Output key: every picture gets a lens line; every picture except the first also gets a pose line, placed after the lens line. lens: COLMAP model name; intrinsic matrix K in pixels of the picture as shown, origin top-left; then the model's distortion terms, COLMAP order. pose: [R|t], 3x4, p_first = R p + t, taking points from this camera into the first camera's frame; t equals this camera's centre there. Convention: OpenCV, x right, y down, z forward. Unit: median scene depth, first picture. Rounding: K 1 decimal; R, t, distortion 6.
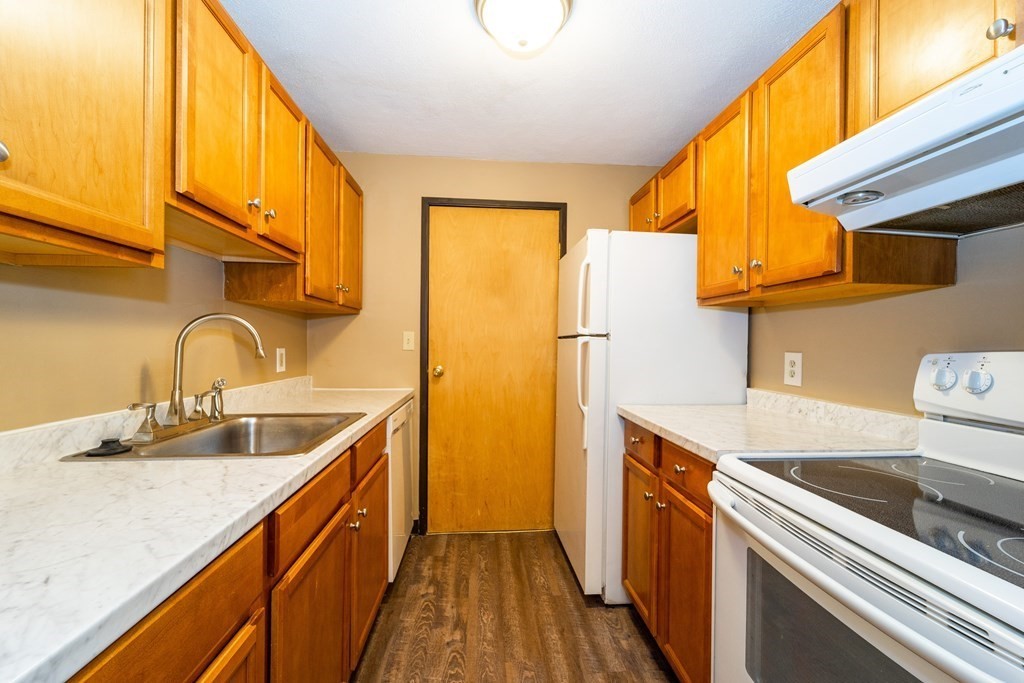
lens RADIAL K [[421.1, 0, 512.5], [0, 421.1, 344.3], [0, 0, 1]] dist [-0.002531, -0.000610]
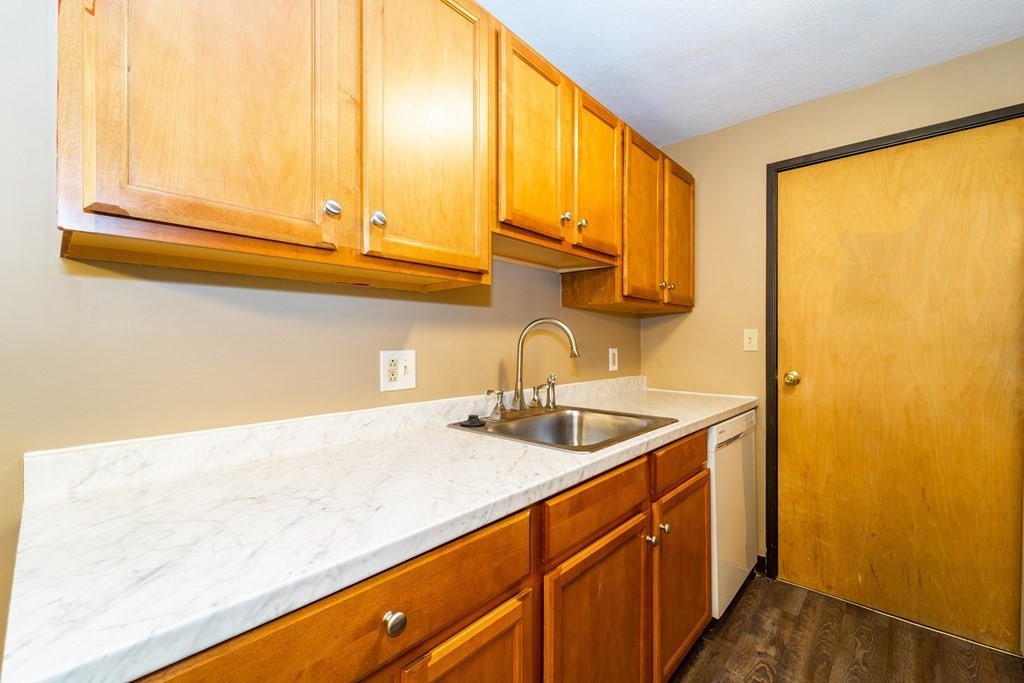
lens RADIAL K [[427.4, 0, 509.2], [0, 427.4, 342.6], [0, 0, 1]] dist [0.000876, -0.000534]
pose [[0.677516, -0.006134, -0.735483, 0.091886], [0.002726, 0.999979, -0.005828, 0.000930], [0.735503, 0.001944, 0.677518, 0.108766]]
